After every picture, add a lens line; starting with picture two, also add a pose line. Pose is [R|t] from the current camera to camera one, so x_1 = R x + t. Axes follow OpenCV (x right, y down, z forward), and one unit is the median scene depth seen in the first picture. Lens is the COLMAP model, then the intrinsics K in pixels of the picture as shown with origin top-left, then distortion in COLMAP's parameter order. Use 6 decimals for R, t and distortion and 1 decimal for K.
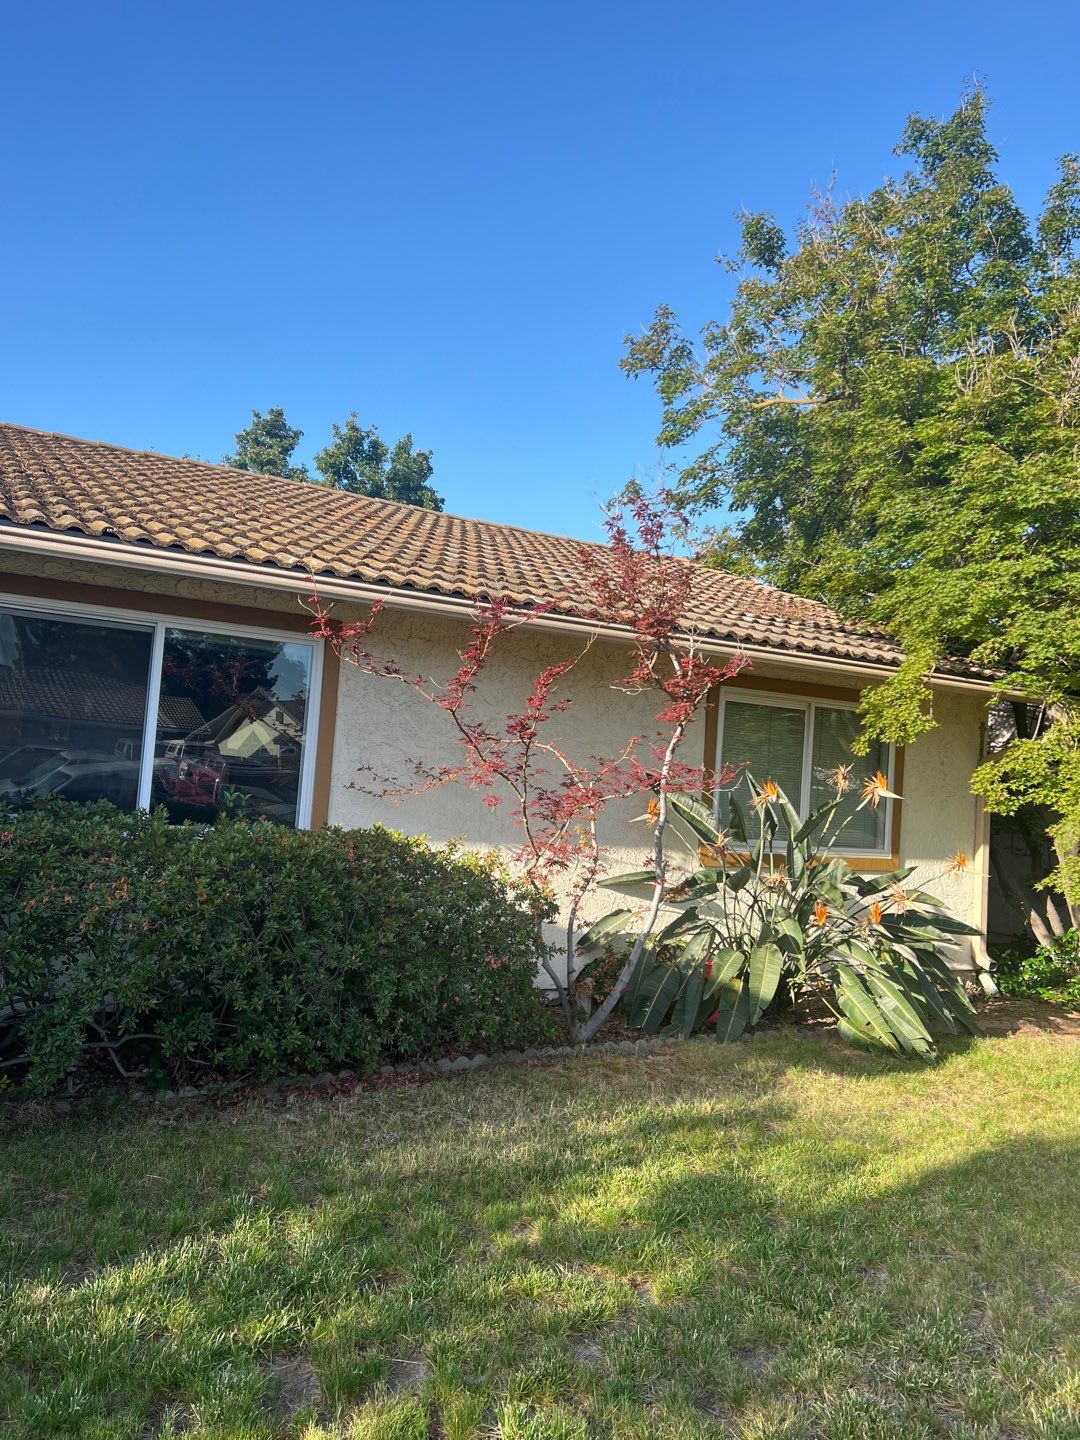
lens RADIAL K [[1104.2, 0, 544.7], [0, 1104.2, 713.3], [0, 0, 1]] dist [0.067991, -0.062131]
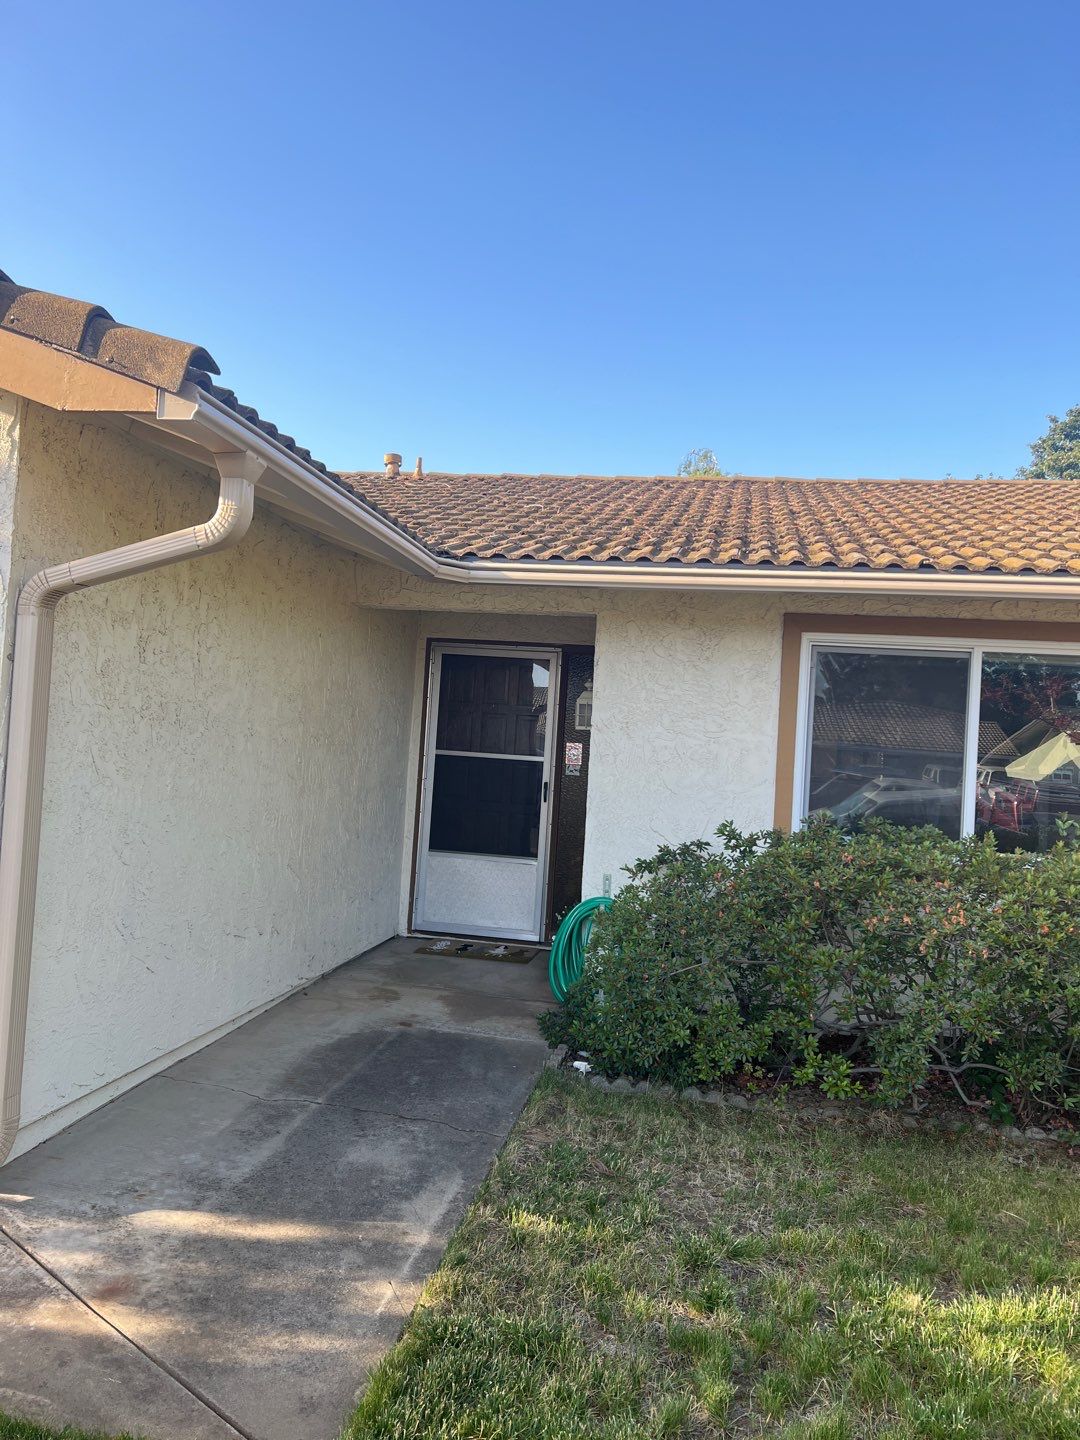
lens RADIAL K [[1104.2, 0, 544.7], [0, 1104.2, 713.3], [0, 0, 1]] dist [0.067991, -0.062131]
pose [[0.770362, -0.046468, -0.635911, -0.015971], [0.031068, 0.998892, -0.035356, 0.000224], [0.636849, 0.007481, 0.770952, -0.012162]]
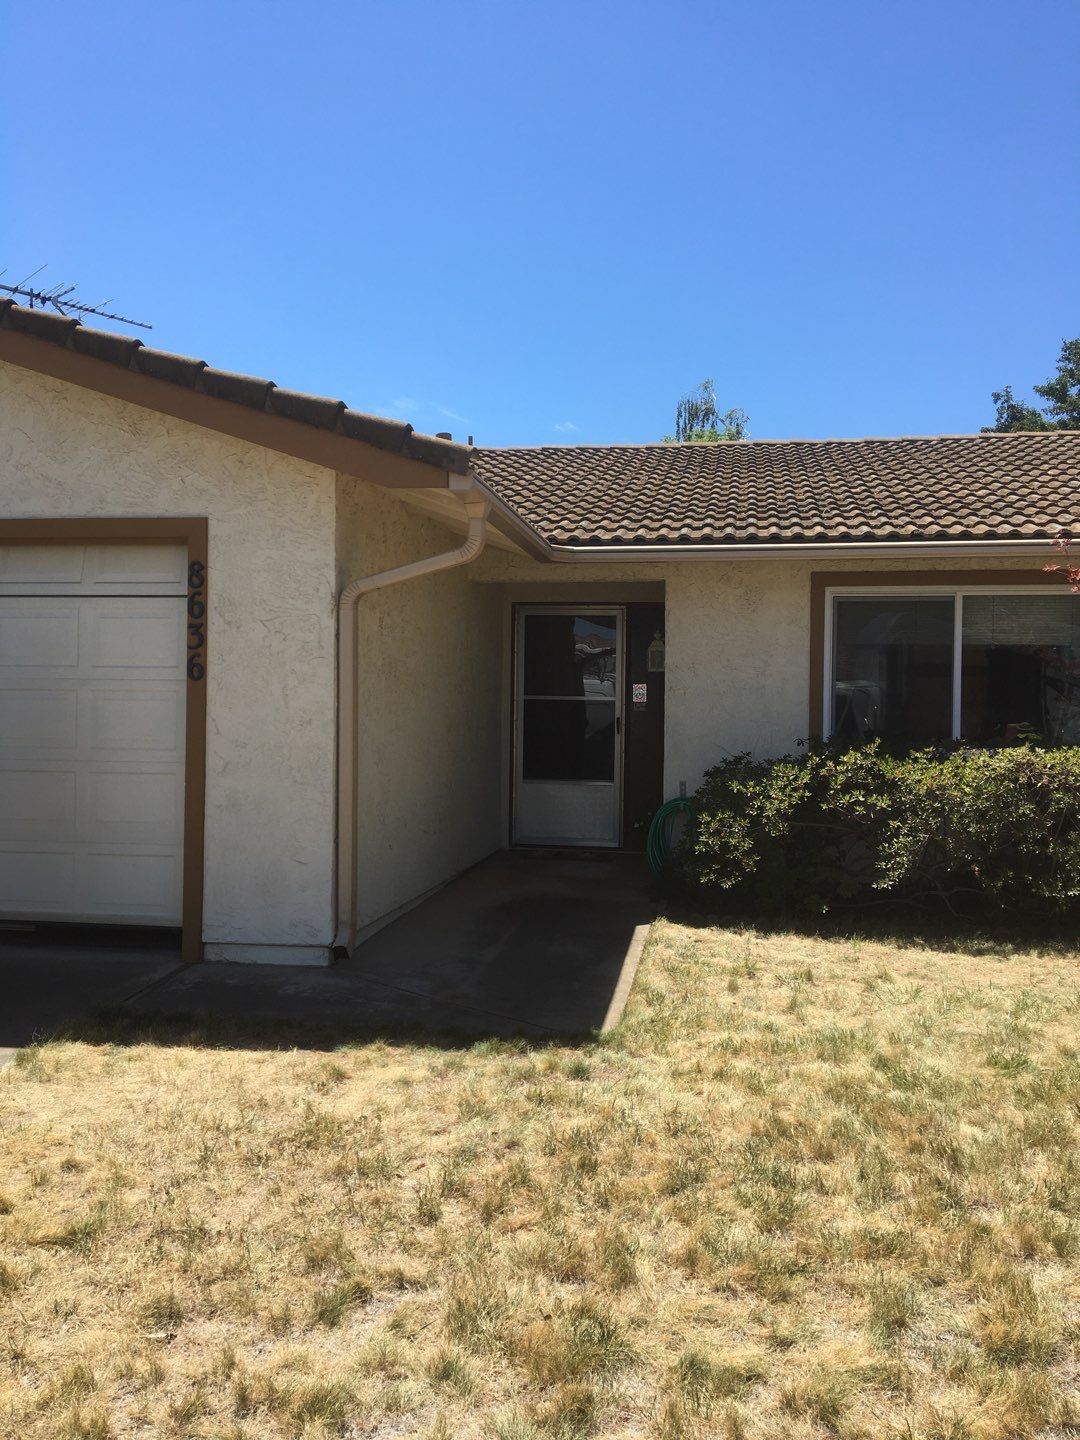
lens RADIAL K [[1138.4, 0, 589.8], [0, 1138.4, 716.7], [0, 0, 1]] dist [0.051115, -0.083892]
pose [[0.786145, -0.056677, -0.615438, 0.153060], [0.079794, 0.996760, 0.010132, 0.017466], [0.612869, -0.057074, 0.788120, -0.378774]]
